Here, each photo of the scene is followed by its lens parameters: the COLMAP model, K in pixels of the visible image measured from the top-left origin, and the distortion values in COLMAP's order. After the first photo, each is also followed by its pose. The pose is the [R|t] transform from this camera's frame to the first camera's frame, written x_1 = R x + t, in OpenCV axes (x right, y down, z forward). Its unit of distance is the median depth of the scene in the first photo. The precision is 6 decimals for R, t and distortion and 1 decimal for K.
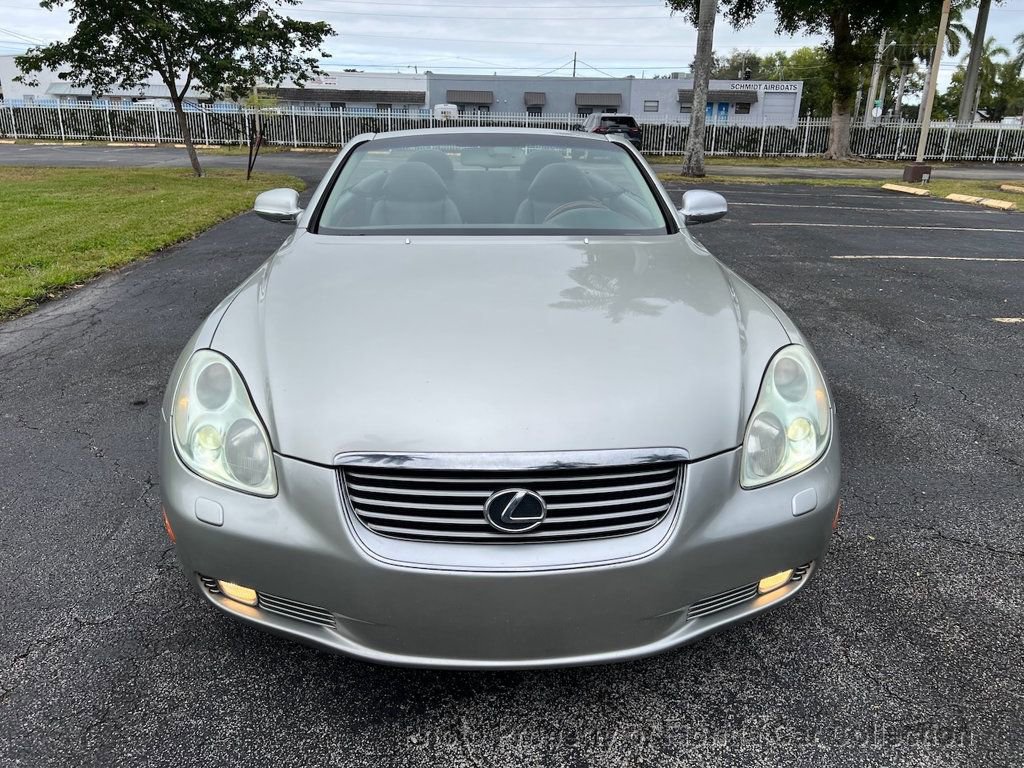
lens RADIAL K [[775.5, 0, 505.1], [0, 775.5, 386.4], [0, 0, 1]] dist [0.053593, -0.058843]
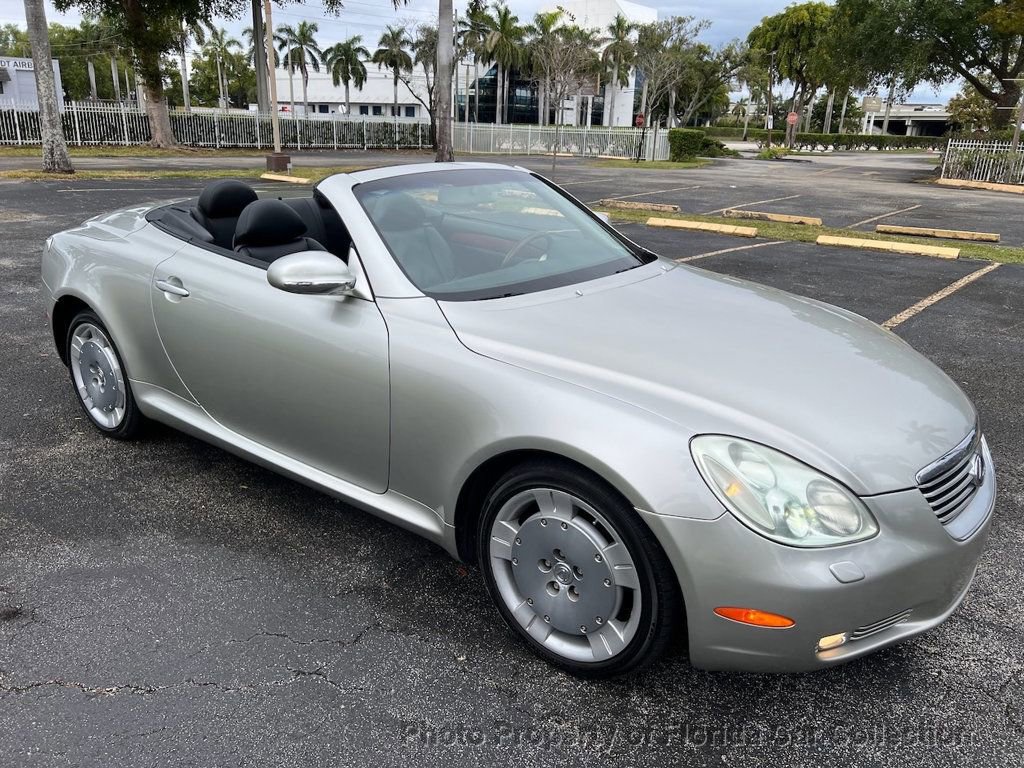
lens RADIAL K [[776.8, 0, 499.4], [0, 776.8, 399.8], [0, 0, 1]] dist [0.045237, -0.050554]
pose [[0.645999, -0.251706, 0.720645, -0.142927], [0.225116, 0.964903, 0.135222, -0.032050], [-0.729389, 0.074876, 0.679989, 0.063686]]
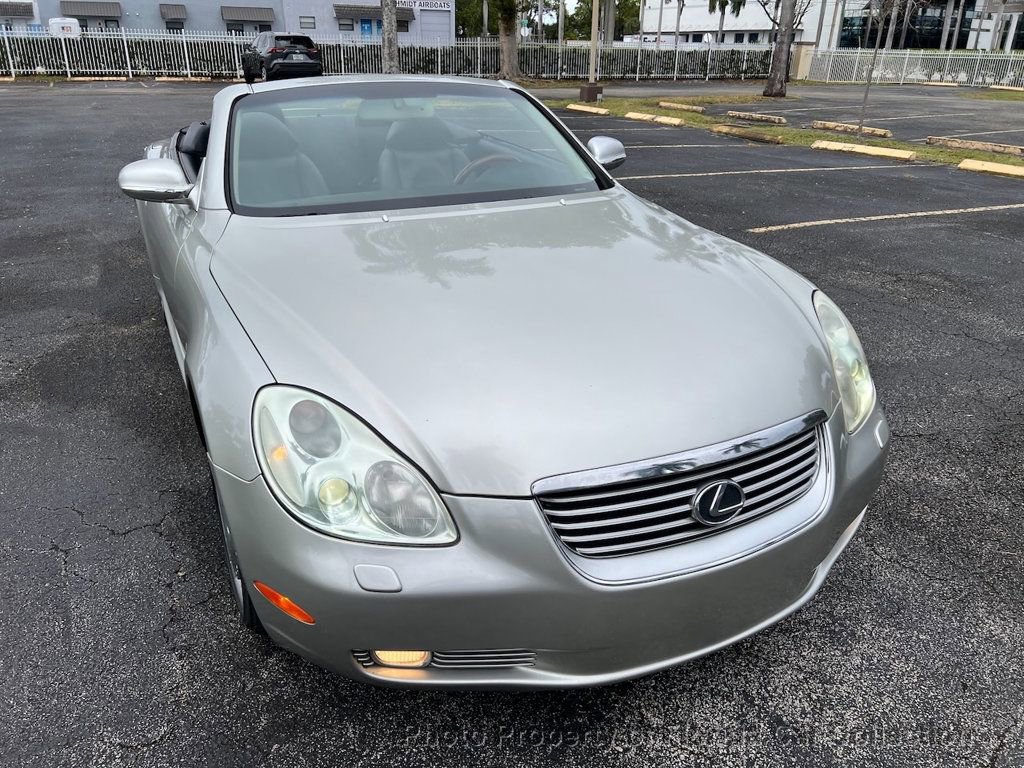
lens RADIAL K [[775.5, 0, 505.1], [0, 775.5, 386.4], [0, 0, 1]] dist [0.053593, -0.058843]
pose [[0.914238, -0.166156, 0.369542, -0.055182], [0.131475, 0.984352, 0.117327, -0.013053], [-0.383254, -0.058679, 0.921777, 0.018915]]
